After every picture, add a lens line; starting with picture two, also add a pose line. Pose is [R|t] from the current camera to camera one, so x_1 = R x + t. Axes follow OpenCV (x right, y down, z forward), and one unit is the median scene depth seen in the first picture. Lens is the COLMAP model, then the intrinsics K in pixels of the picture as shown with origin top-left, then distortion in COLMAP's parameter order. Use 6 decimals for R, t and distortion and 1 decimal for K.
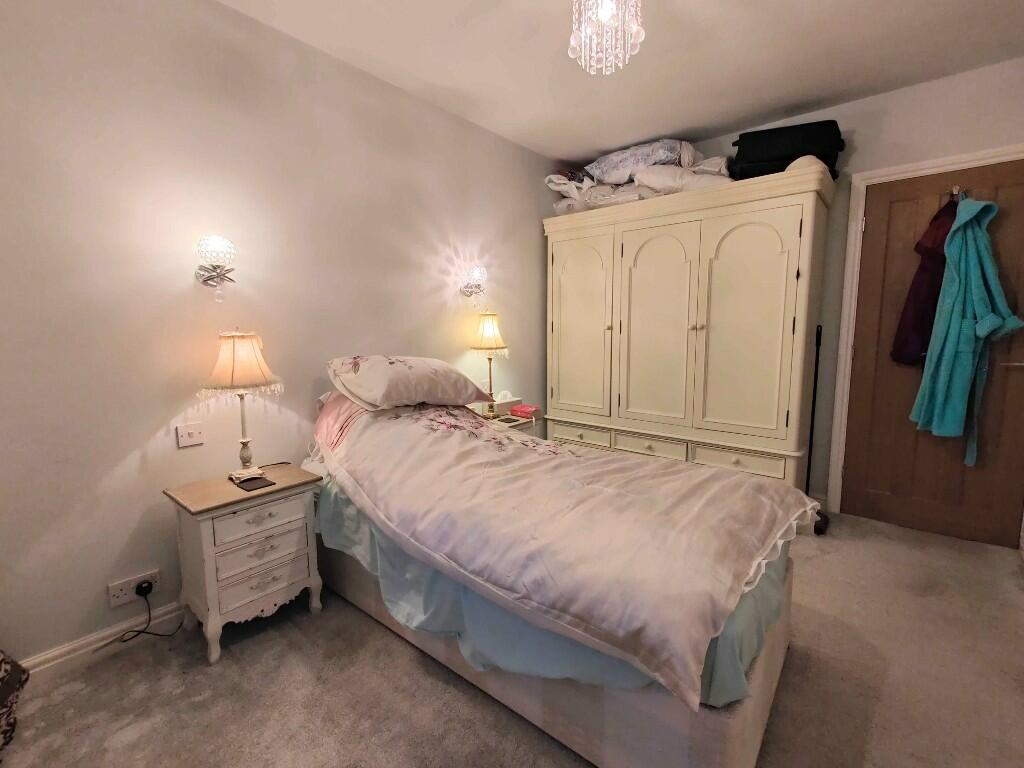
lens RADIAL K [[450.0, 0, 509.3], [0, 450.0, 379.7], [0, 0, 1]] dist [0.001900, -0.000165]
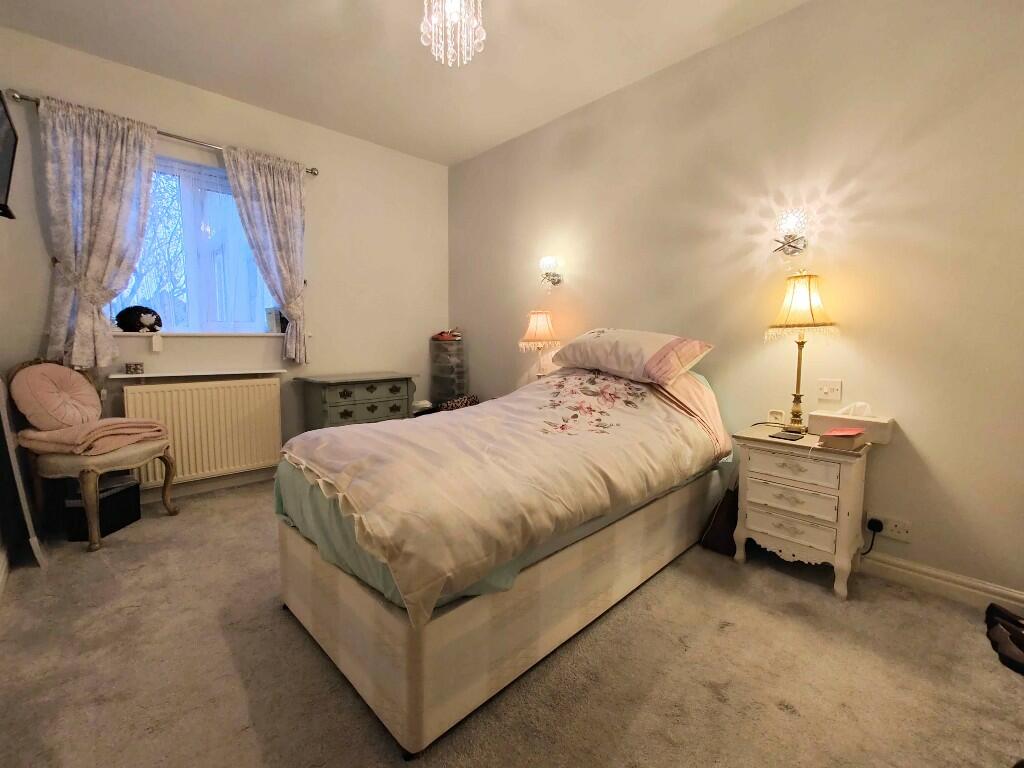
lens RADIAL K [[450.0, 0, 509.3], [0, 450.0, 379.7], [0, 0, 1]] dist [0.001900, -0.000165]
pose [[-0.126785, 0.195209, -0.972532, 0.732281], [-0.044251, 0.978355, 0.202146, -0.115685], [0.990943, 0.068664, -0.115403, 0.648585]]
